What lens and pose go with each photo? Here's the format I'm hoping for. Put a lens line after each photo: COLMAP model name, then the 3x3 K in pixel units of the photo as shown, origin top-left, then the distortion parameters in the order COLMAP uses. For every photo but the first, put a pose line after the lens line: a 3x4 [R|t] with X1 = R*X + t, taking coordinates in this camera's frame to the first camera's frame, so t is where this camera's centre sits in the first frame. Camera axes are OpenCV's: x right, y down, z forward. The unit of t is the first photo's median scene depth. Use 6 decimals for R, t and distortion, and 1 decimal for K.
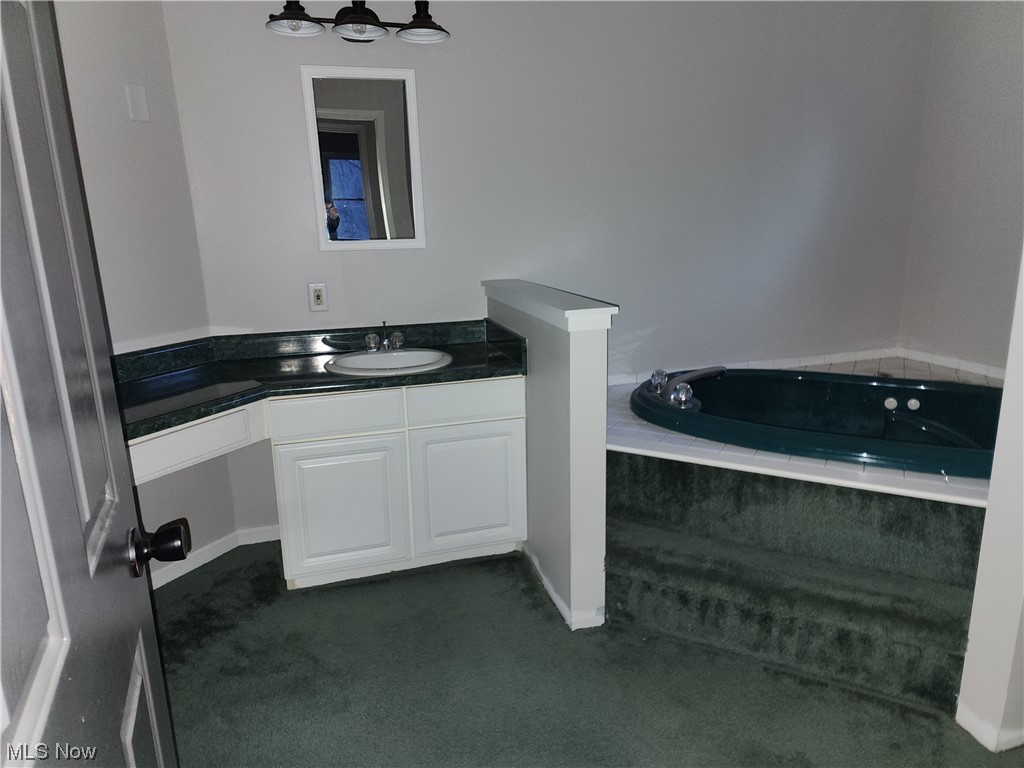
lens RADIAL K [[670.4, 0, 512.0], [0, 670.4, 384.0], [0, 0, 1]] dist [0.097872, -0.106130]
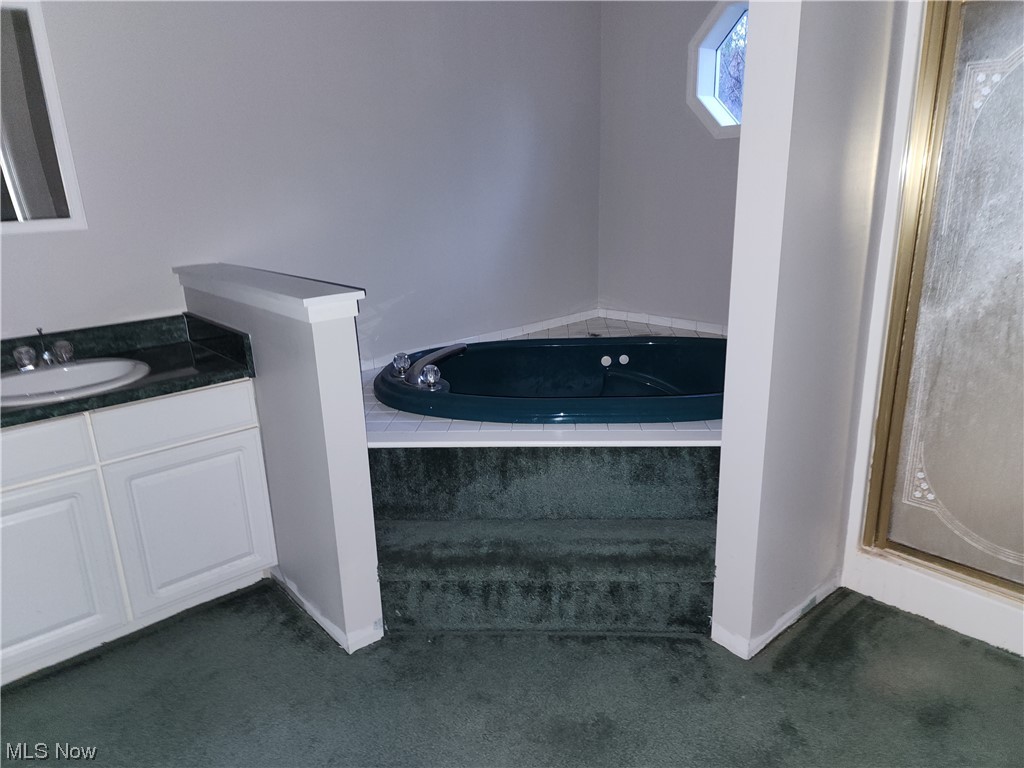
lens RADIAL K [[670.4, 0, 512.0], [0, 670.4, 384.0], [0, 0, 1]] dist [0.097872, -0.106130]
pose [[0.905531, -0.127553, 0.404652, -0.037251], [0.113429, 0.991804, 0.058802, -0.020859], [-0.408836, -0.007348, 0.912578, 0.097222]]
